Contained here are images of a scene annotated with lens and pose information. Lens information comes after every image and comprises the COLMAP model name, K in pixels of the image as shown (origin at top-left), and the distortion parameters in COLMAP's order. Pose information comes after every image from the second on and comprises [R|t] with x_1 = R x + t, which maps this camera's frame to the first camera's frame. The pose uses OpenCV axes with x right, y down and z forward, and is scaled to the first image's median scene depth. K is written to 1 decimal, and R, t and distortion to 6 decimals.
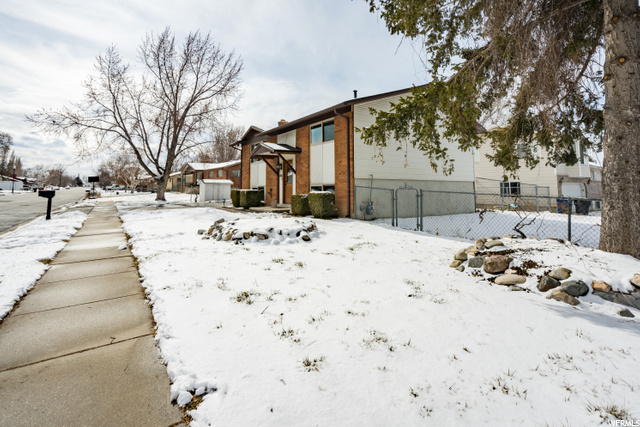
lens RADIAL K [[300.9, 0, 323.4], [0, 300.9, 196.1], [0, 0, 1]] dist [-0.000038, 0.000550]
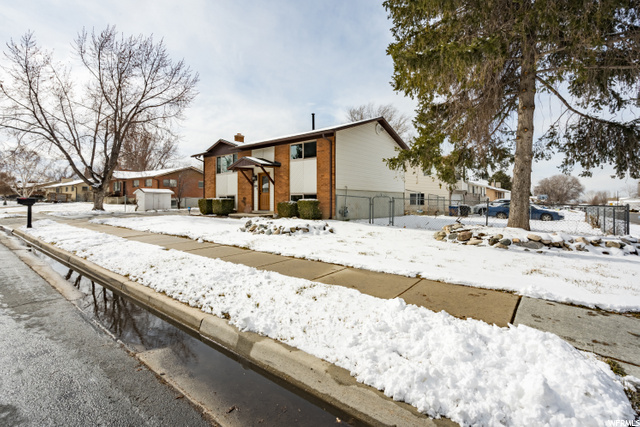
lens RADIAL K [[280.9, 0, 319.3], [0, 280.9, 231.4], [0, 0, 1]] dist [0.001059, 0.000311]
pose [[0.965948, -0.029129, 0.257090, -0.262554], [0.005756, 0.995816, 0.091204, 0.011633], [-0.258671, -0.086618, 0.962074, -0.155923]]
